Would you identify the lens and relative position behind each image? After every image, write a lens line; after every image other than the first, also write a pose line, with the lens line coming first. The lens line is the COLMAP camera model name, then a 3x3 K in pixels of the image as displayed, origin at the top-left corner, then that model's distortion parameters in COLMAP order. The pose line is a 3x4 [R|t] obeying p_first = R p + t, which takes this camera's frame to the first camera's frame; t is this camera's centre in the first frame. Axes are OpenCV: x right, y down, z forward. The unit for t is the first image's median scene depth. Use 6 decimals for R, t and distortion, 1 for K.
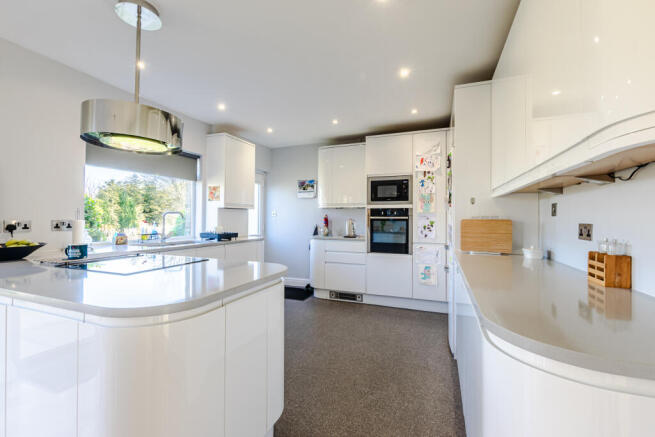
lens RADIAL K [[283.6, 0, 328.4], [0, 283.6, 218.0], [0, 0, 1]] dist [-0.001928, -0.001168]
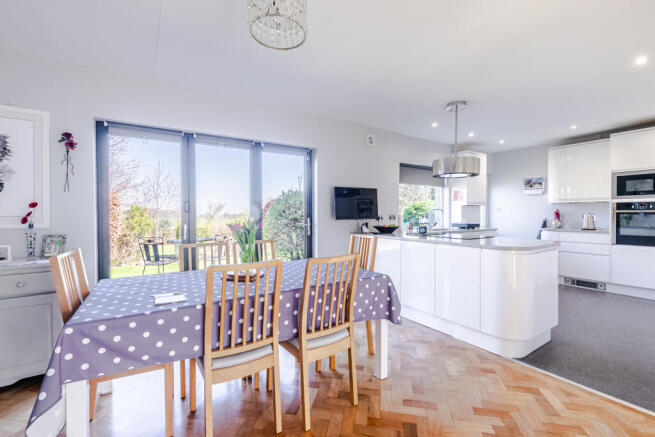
lens RADIAL K [[283.6, 0, 324.9], [0, 283.6, 217.0], [0, 0, 1]] dist [-0.001928, -0.001168]
pose [[0.817677, -0.001356, -0.575676, -0.128314], [0.008532, 0.999916, 0.009763, 0.000172], [0.575614, -0.012895, 0.817620, -0.464466]]
